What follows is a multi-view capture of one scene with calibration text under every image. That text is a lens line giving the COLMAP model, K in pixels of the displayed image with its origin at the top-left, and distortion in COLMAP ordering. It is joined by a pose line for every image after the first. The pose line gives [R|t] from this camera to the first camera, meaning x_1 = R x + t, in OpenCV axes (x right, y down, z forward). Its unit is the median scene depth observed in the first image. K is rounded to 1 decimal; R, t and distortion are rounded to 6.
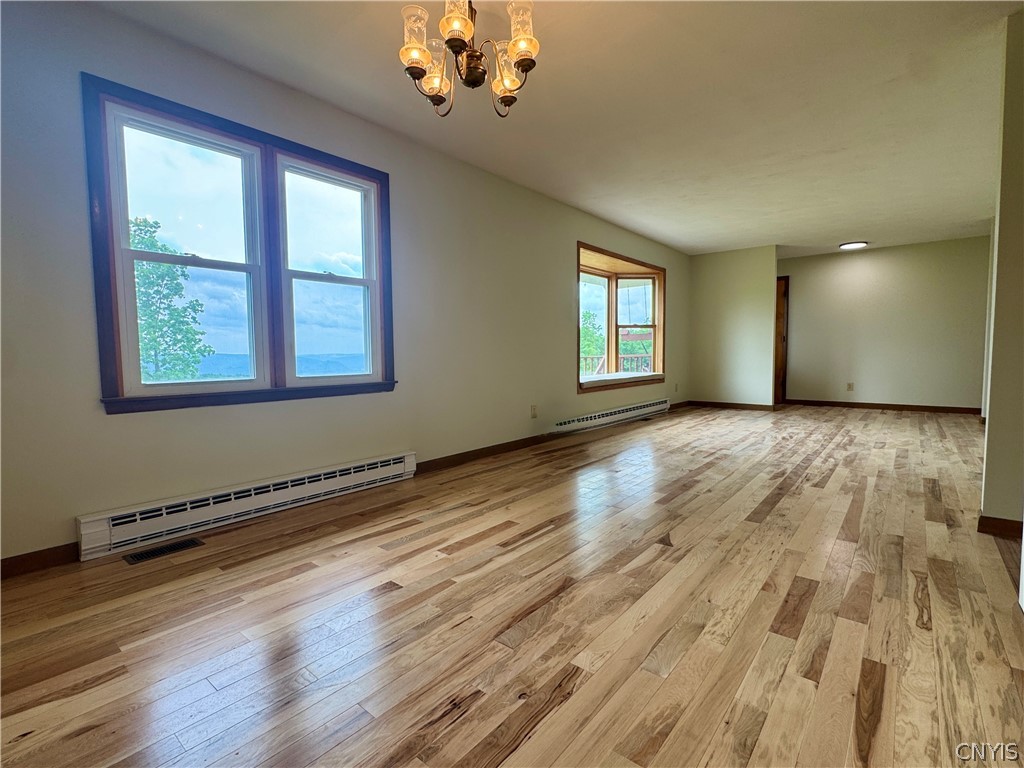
lens RADIAL K [[485.4, 0, 515.7], [0, 485.4, 384.6], [0, 0, 1]] dist [-0.002609, 0.000190]
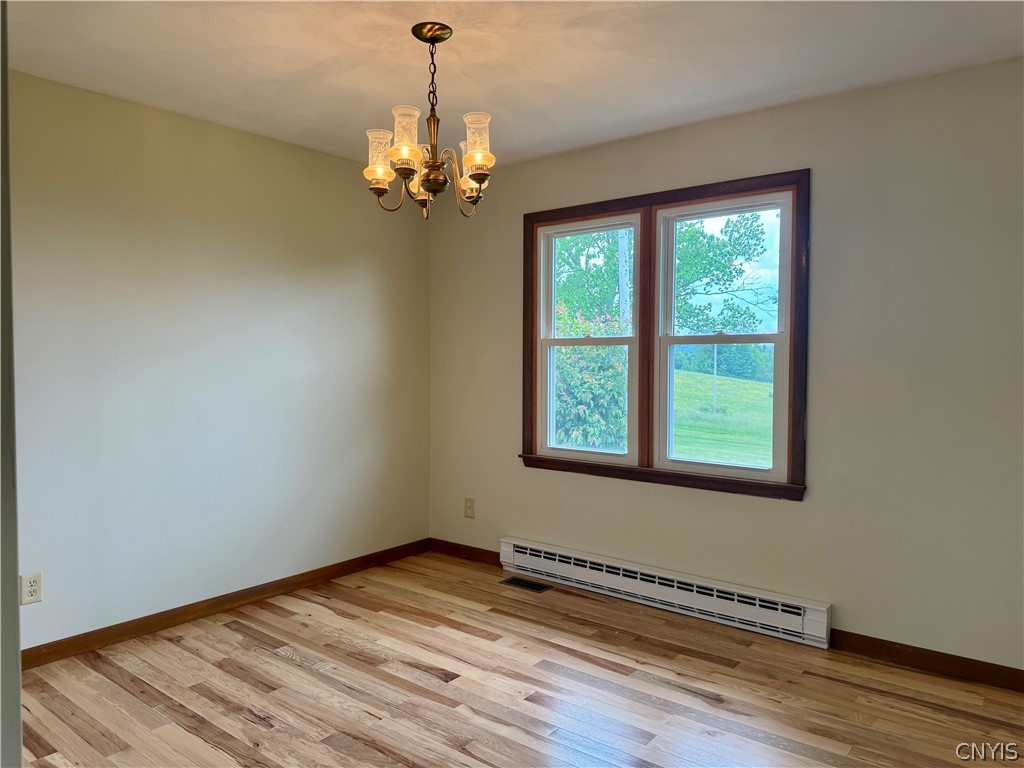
lens RADIAL K [[722.6, 0, 509.1], [0, 722.6, 379.7], [0, 0, 1]] dist [0.054202, -0.056716]
pose [[0.008225, 0.041832, -0.999091, 0.888045], [-0.068248, 0.996818, 0.041175, -0.202362], [0.997634, 0.067847, 0.011054, 0.743162]]
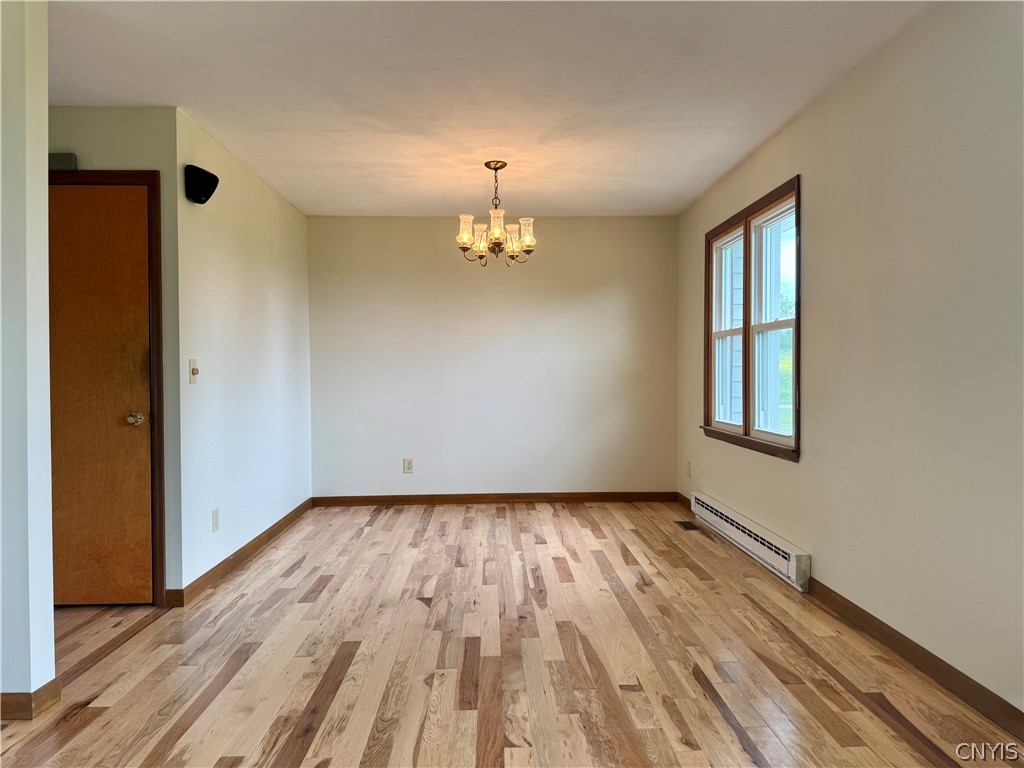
lens RADIAL K [[722.6, 0, 505.9], [0, 722.6, 379.8], [0, 0, 1]] dist [0.054202, -0.056716]
pose [[-0.761963, 0.023888, -0.647180, 1.009187], [-0.027636, 0.997210, 0.069346, -0.224219], [0.647031, 0.070725, -0.759177, 1.944025]]
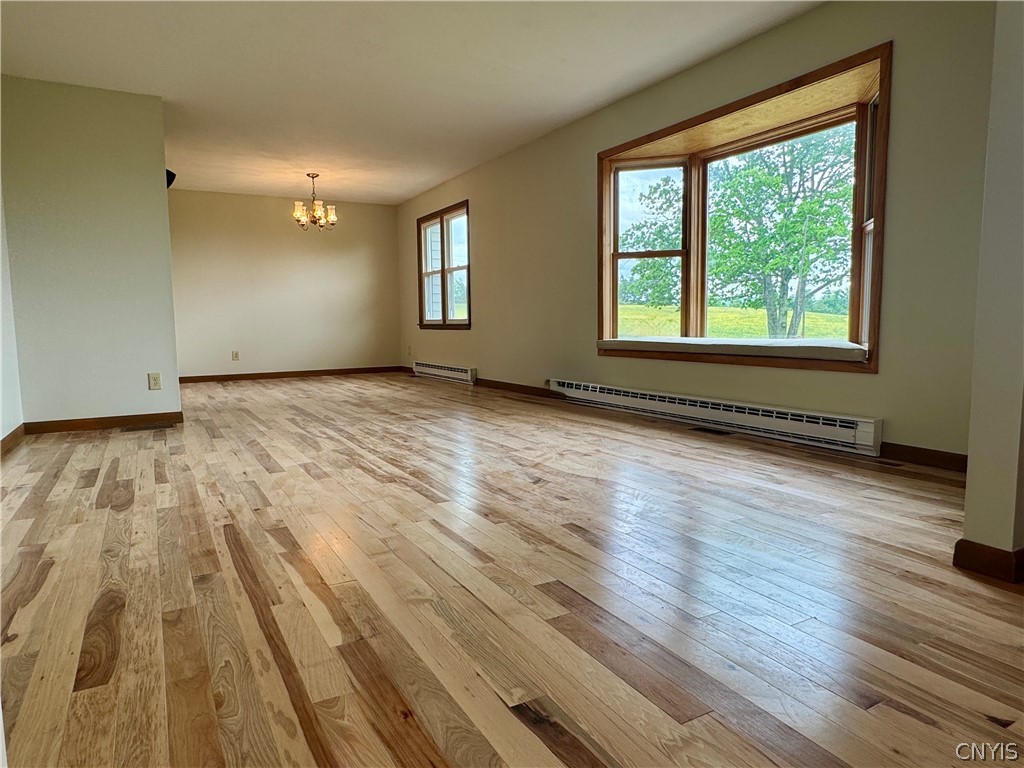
lens RADIAL K [[657.2, 0, 513.6], [0, 657.2, 386.8], [0, 0, 1]] dist [0.003979, -0.000521]
pose [[-0.367139, 0.110194, -0.923616, 2.262079], [-0.042228, 0.989960, 0.134895, -0.130630], [0.929207, 0.088528, -0.358800, 2.471444]]
